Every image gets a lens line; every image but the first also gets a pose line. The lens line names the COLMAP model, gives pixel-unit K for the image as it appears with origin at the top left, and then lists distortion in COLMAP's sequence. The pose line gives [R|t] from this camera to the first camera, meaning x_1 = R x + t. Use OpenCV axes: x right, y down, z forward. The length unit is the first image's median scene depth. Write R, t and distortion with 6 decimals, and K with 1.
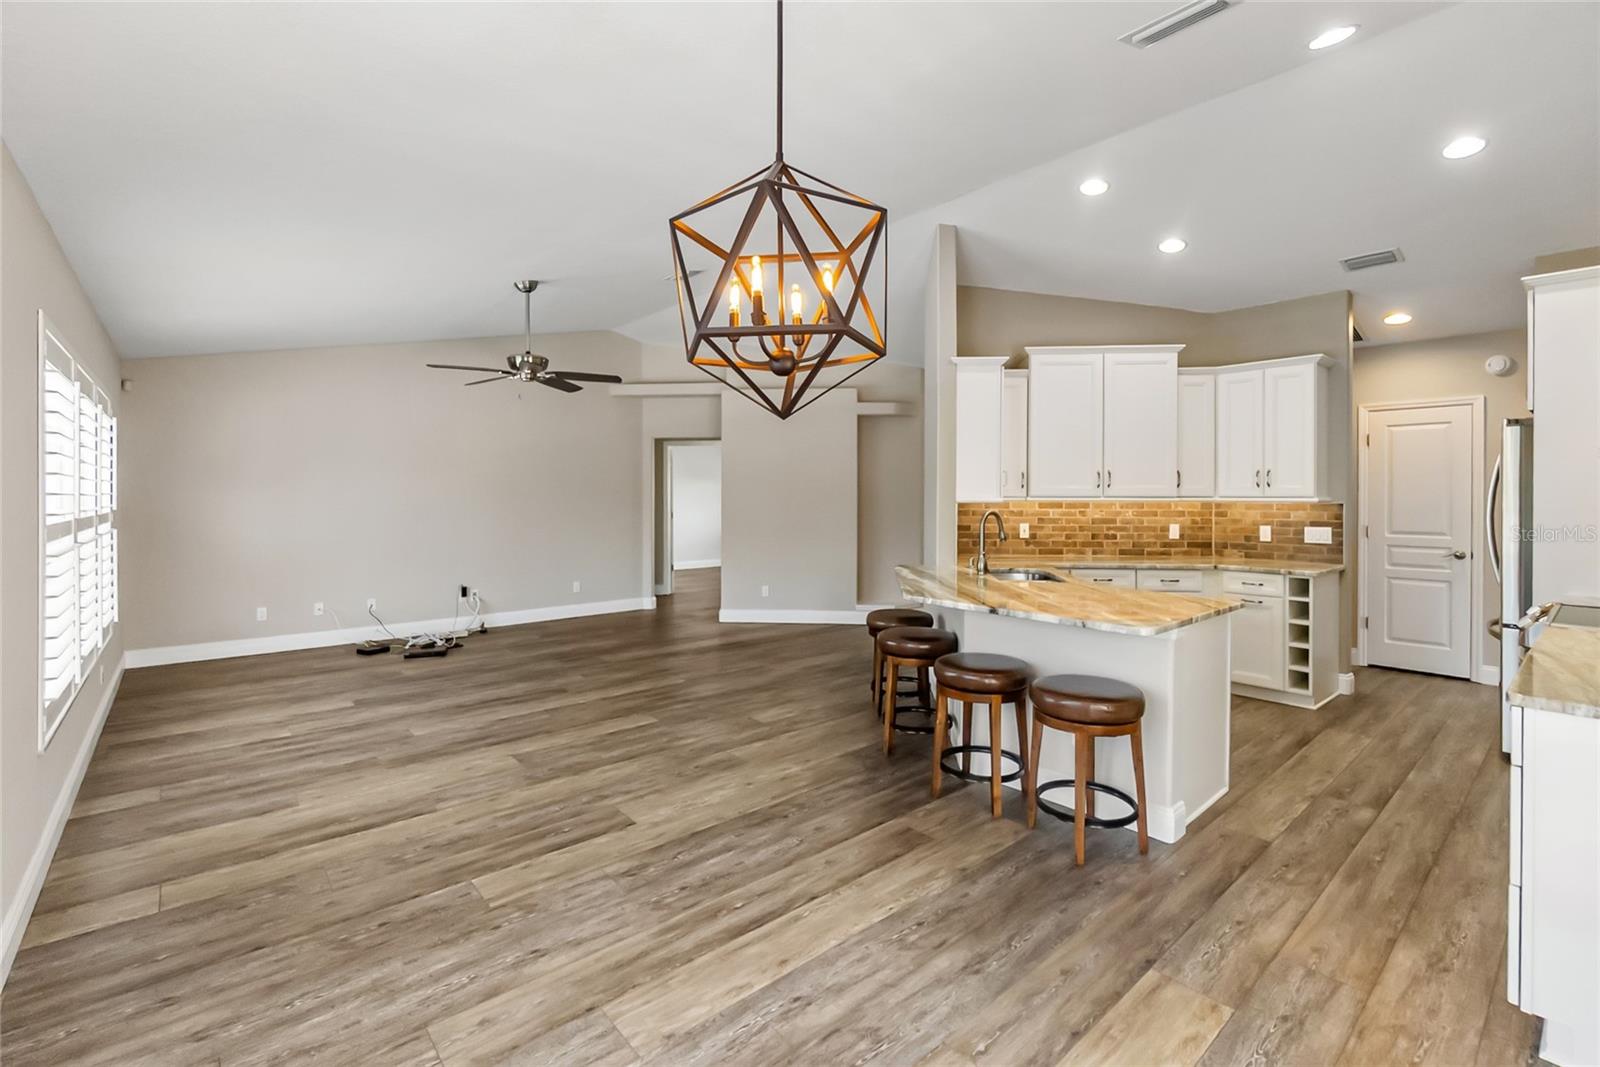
lens RADIAL K [[705.8, 0, 807.9], [0, 705.8, 492.1], [0, 0, 1]] dist [-0.000595, -0.000099]
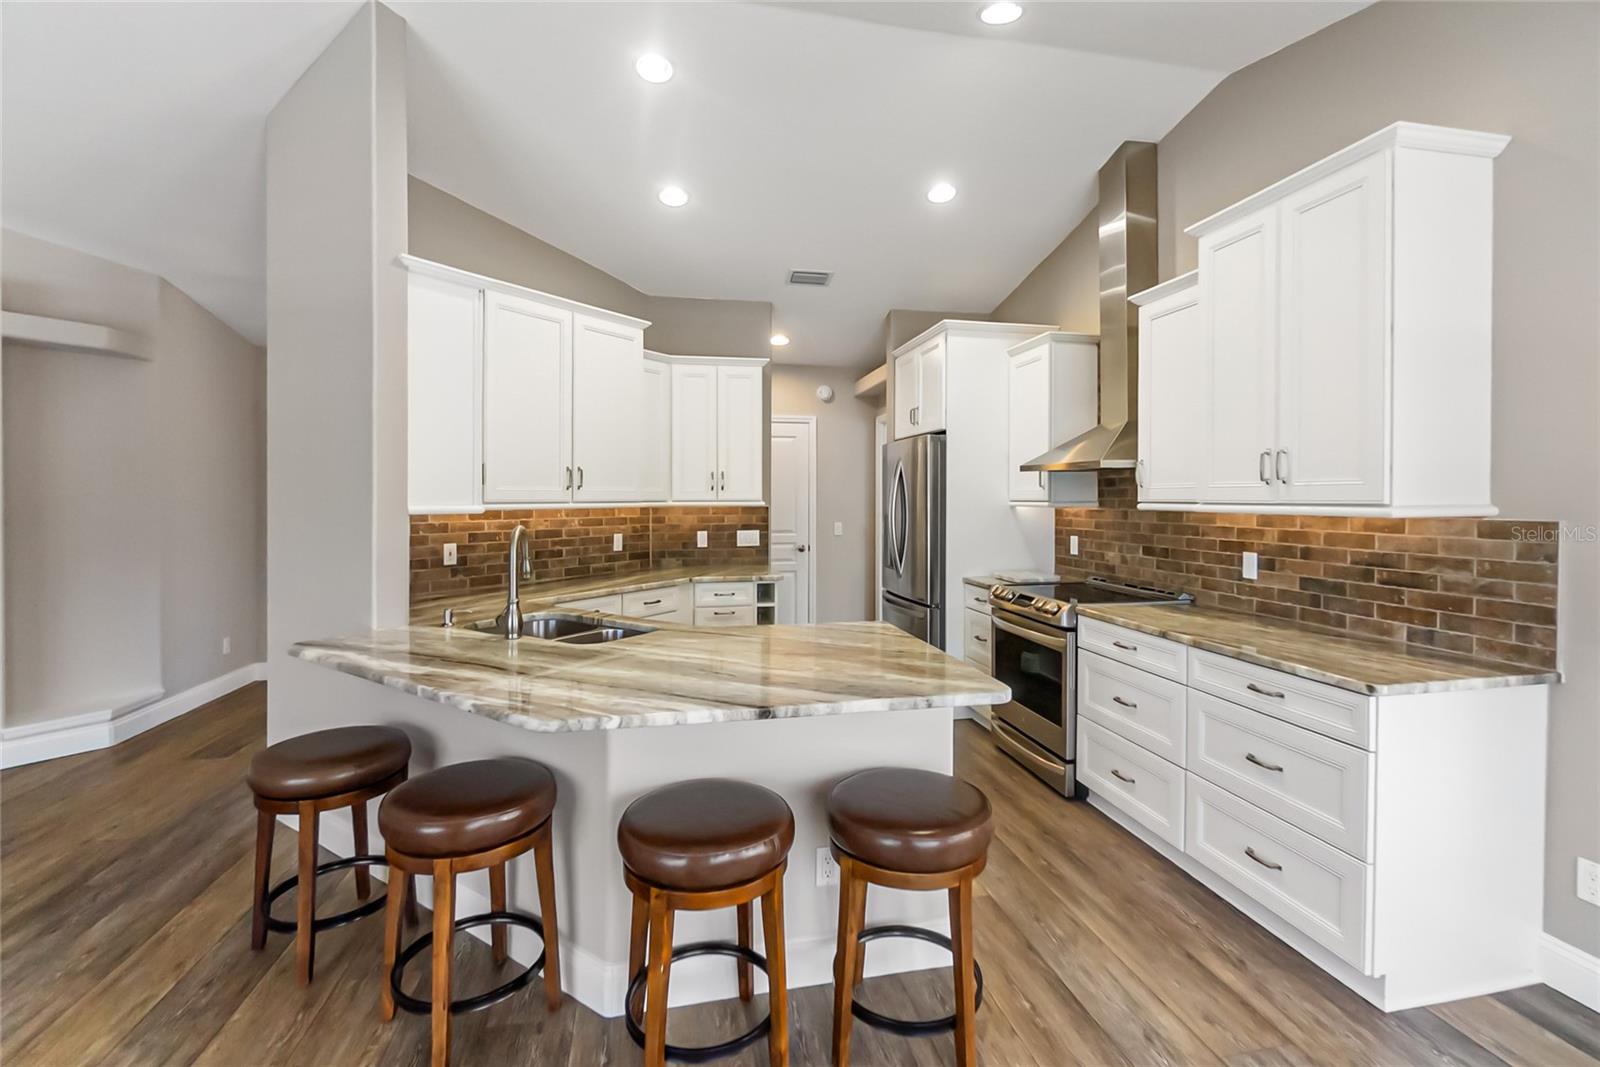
lens RADIAL K [[704.6, 0, 805.6], [0, 704.6, 501.4], [0, 0, 1]] dist [-0.003002, -0.000516]
pose [[0.491512, -0.007922, 0.870835, -0.114983], [0.000930, 0.999963, 0.008572, -0.000245], [-0.870870, -0.003403, 0.491501, 0.417219]]
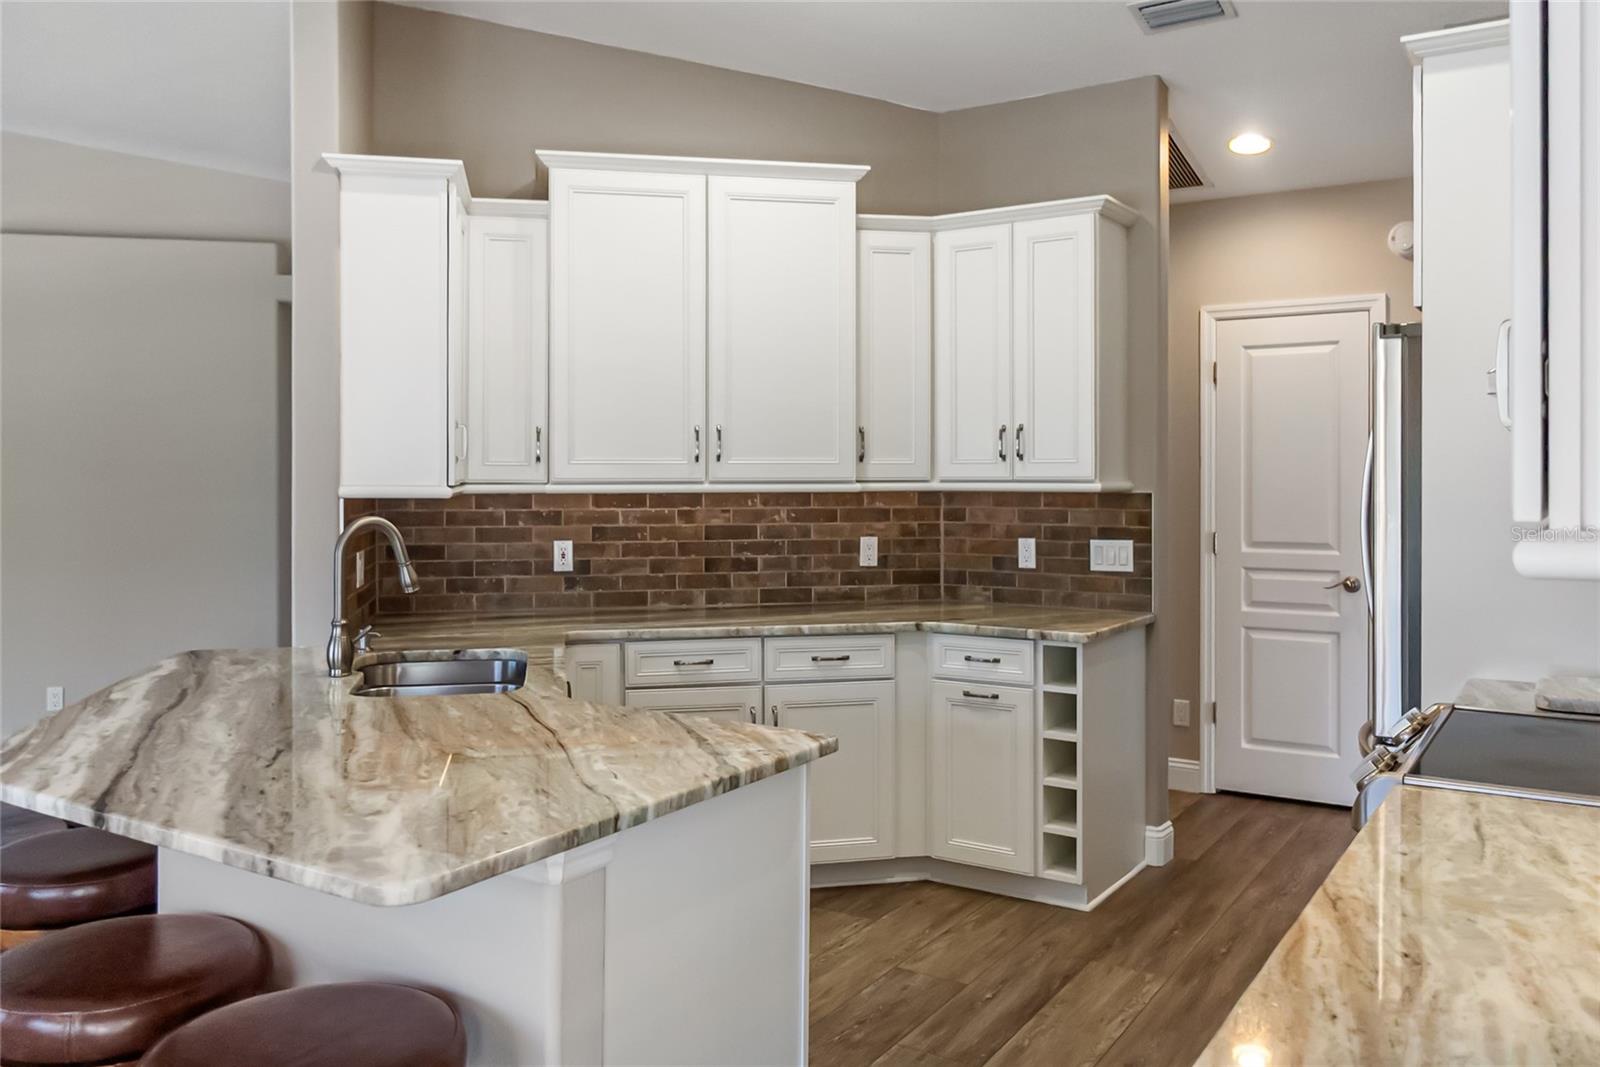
lens RADIAL K [[1255.5, 0, 799.1], [0, 1255.5, 470.6], [0, 0, 1]] dist [-0.004548, 0.004676]
pose [[0.961141, -0.002963, 0.276042, 0.248995], [0.002527, 0.999995, 0.001934, -0.002271], [-0.276046, -0.001162, 0.961144, 0.186280]]
